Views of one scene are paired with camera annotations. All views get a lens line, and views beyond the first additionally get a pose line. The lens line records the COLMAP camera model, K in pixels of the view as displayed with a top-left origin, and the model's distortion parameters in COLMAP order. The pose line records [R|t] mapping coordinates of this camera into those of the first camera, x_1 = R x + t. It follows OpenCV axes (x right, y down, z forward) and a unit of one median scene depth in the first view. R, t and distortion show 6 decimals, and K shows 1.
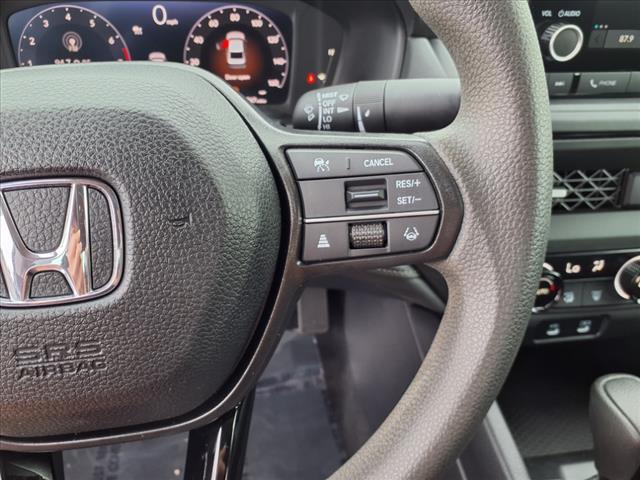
lens RADIAL K [[522.4, 0, 299.0], [0, 522.4, 240.9], [0, 0, 1]] dist [0.004320, -0.056833]
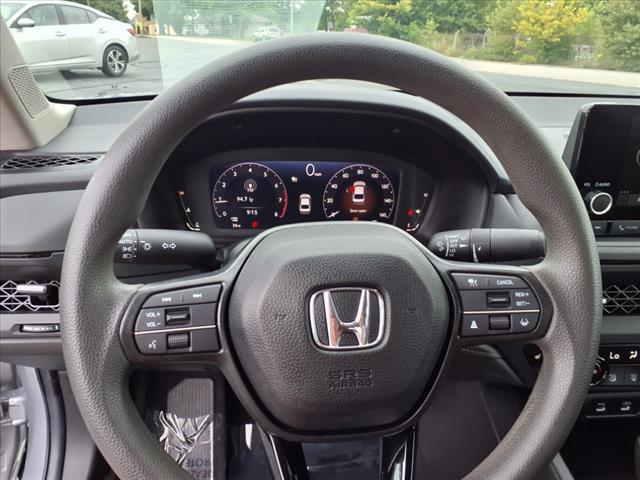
lens RADIAL K [[499.6, 0, 296.2], [0, 499.6, 241.7], [0, 0, 1]] dist [0.029127, -0.078932]
pose [[0.996909, 0.027726, -0.073513, -0.231291], [-0.040824, 0.982235, -0.183158, 0.031993], [0.067129, 0.185593, 0.980331, -0.414052]]
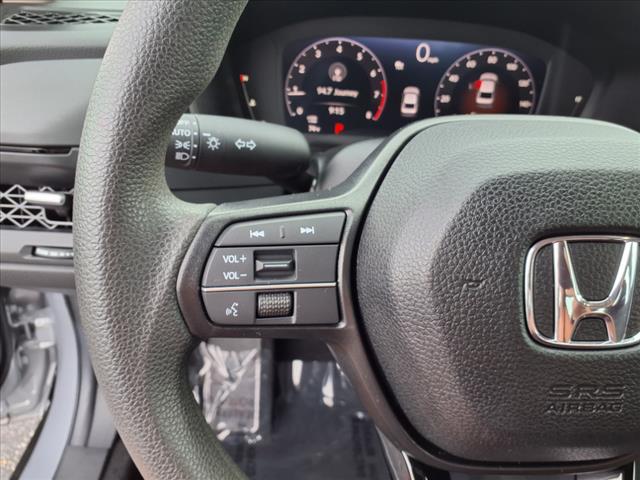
lens RADIAL K [[504.8, 0, 290.4], [0, 504.8, 256.2], [0, 0, 1]] dist [0.008321, -0.089659]
pose [[0.985659, 0.107983, -0.129681, -0.416605], [-0.107722, 0.994140, 0.009044, -0.005520], [0.129897, 0.005056, 0.991515, -0.051221]]
